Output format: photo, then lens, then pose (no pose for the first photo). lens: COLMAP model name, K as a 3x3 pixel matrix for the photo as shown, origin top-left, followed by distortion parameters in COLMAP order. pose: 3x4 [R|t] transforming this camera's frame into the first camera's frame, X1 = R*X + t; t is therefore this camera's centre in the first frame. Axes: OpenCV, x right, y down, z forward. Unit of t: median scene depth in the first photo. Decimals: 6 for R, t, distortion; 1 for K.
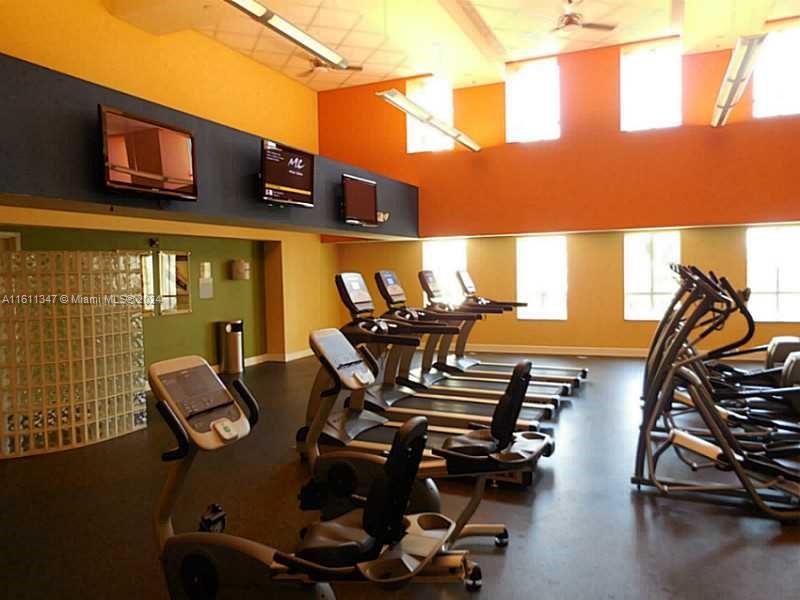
lens RADIAL K [[561.7, 0, 400.0], [0, 561.7, 300.0], [0, 0, 1]] dist [-0.004233, -0.001925]
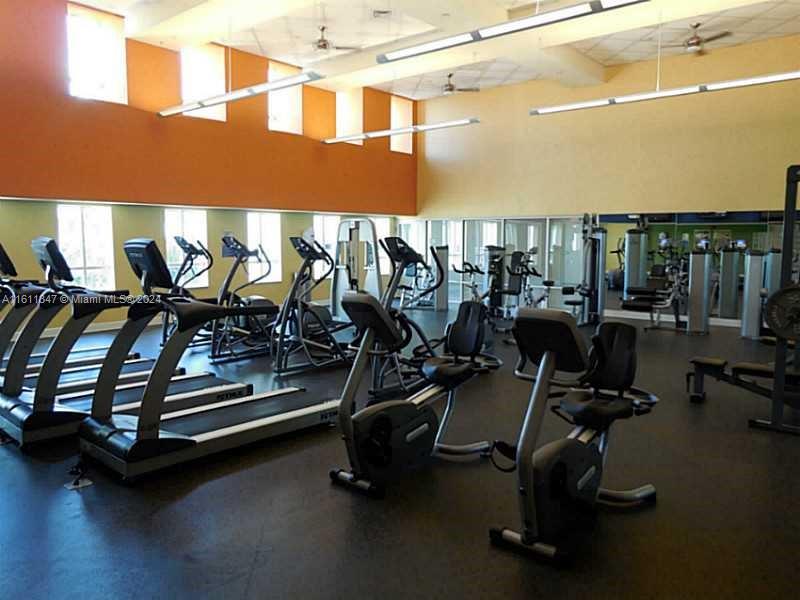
lens RADIAL K [[607.6, 0, 400.0], [0, 607.6, 300.0], [0, 0, 1]] dist [0.006300, 0.003466]
pose [[0.283241, -0.082160, 0.955523, -0.566201], [0.052811, 0.996148, 0.069999, -0.002870], [-0.957594, 0.030636, 0.286489, 0.239173]]
